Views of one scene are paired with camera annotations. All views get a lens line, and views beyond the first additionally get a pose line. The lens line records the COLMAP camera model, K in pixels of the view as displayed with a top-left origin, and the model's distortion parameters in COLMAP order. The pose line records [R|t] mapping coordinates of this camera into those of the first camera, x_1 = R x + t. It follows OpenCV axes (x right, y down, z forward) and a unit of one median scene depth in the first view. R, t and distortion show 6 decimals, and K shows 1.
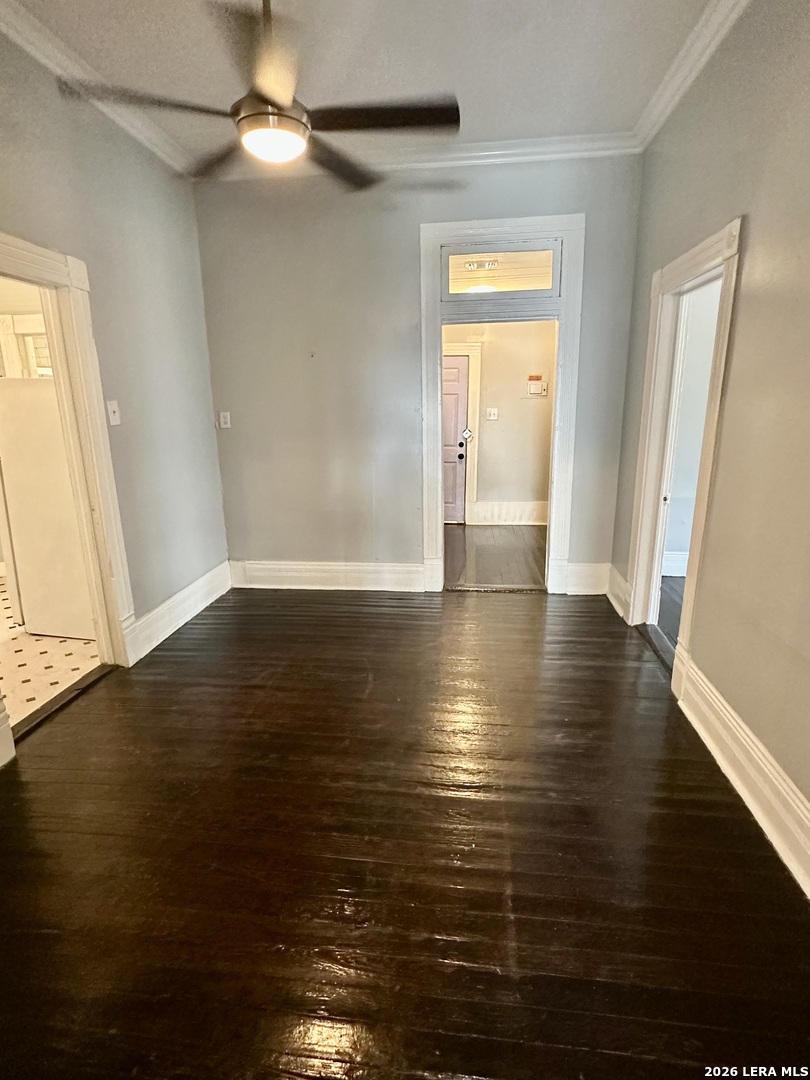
lens RADIAL K [[548.1, 0, 405.4], [0, 548.1, 541.0], [0, 0, 1]] dist [0.001646, 0.000480]
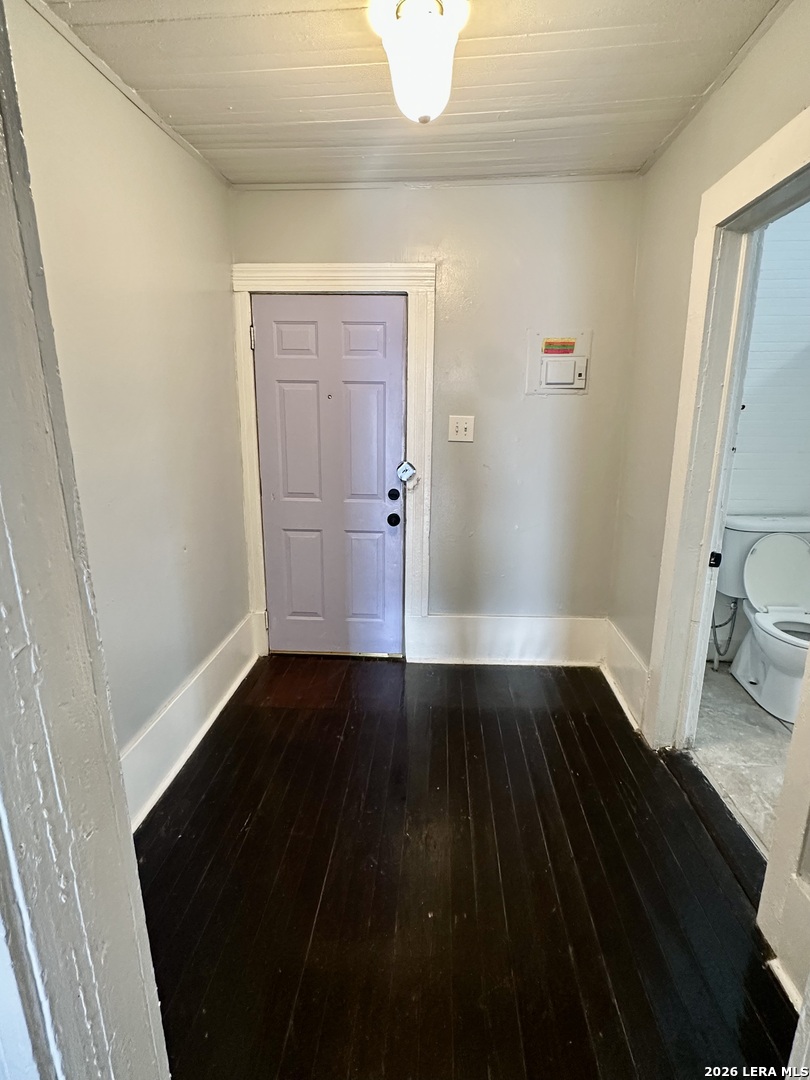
lens RADIAL K [[548.1, 0, 405.9], [0, 548.1, 546.0], [0, 0, 1]] dist [0.001646, 0.000480]
pose [[0.994582, -0.009282, 0.103535, 0.064270], [0.012566, 0.999437, -0.031115, -0.118837], [-0.103188, 0.032248, 0.994139, 0.544516]]
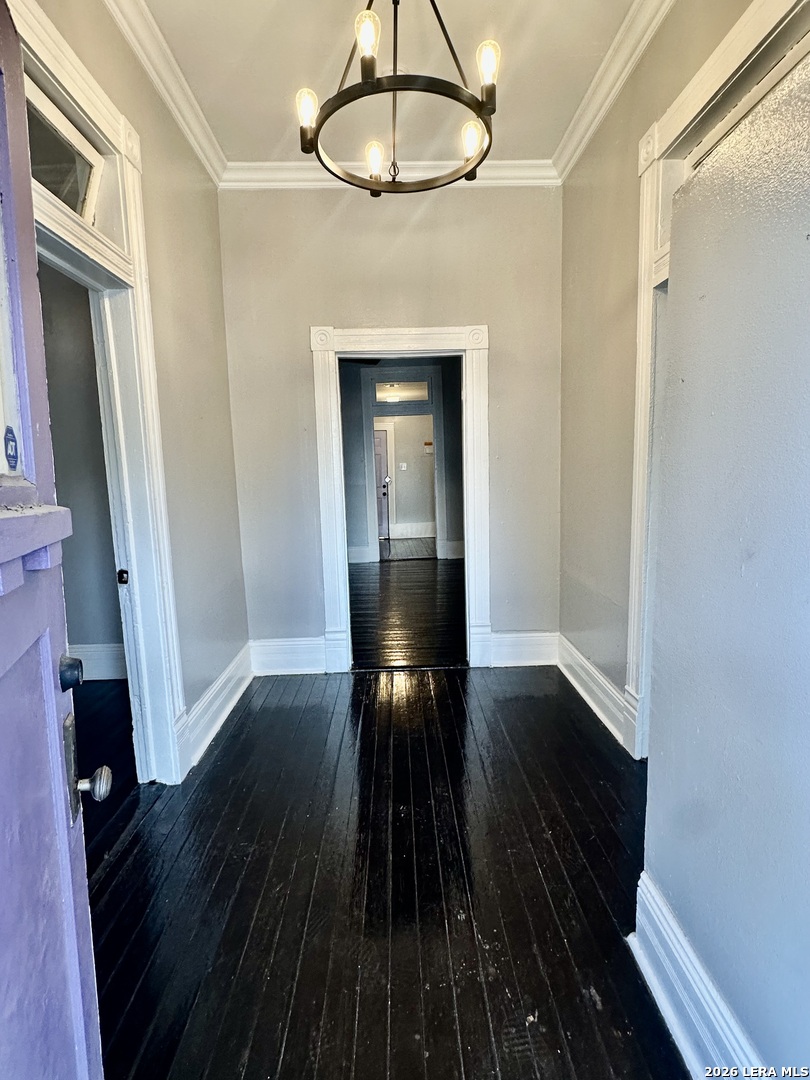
lens RADIAL K [[548.1, 0, 405.7], [0, 548.1, 536.7], [0, 0, 1]] dist [0.001646, 0.000480]
pose [[0.988471, -0.035244, 0.147252, -0.070614], [0.052772, 0.991744, -0.116873, 0.146997], [-0.141917, 0.123296, 0.982170, -0.501134]]
